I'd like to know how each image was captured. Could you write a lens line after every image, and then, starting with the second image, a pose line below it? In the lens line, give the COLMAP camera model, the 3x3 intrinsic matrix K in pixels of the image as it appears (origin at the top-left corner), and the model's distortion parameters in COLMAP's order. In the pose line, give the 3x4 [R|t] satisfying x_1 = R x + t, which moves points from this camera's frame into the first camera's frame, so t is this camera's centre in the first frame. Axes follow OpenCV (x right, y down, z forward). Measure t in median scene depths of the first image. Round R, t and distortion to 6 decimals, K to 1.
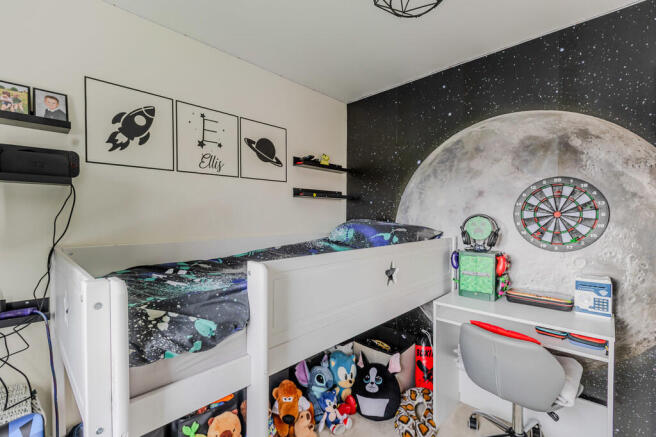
lens RADIAL K [[296.2, 0, 328.0], [0, 296.2, 218.5], [0, 0, 1]] dist [-0.002899, -0.001154]
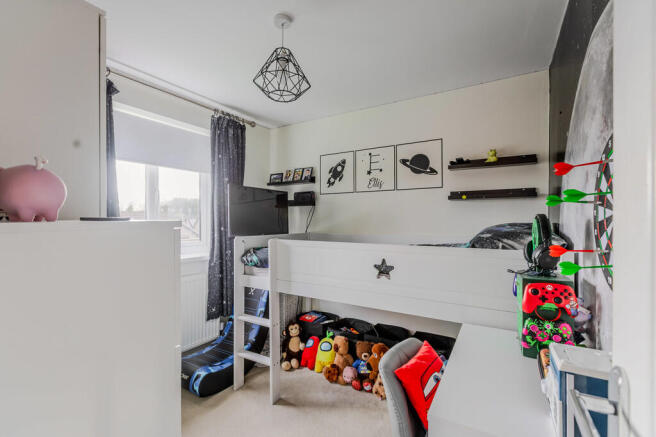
lens RADIAL K [[296.2, 0, 328.0], [0, 296.2, 218.5], [0, 0, 1]] dist [-0.002899, -0.001154]
pose [[0.218628, -0.006214, -0.975789, 0.996289], [-0.008967, 0.999925, -0.008376, 0.003758], [0.975767, 0.010581, 0.218556, 0.432709]]
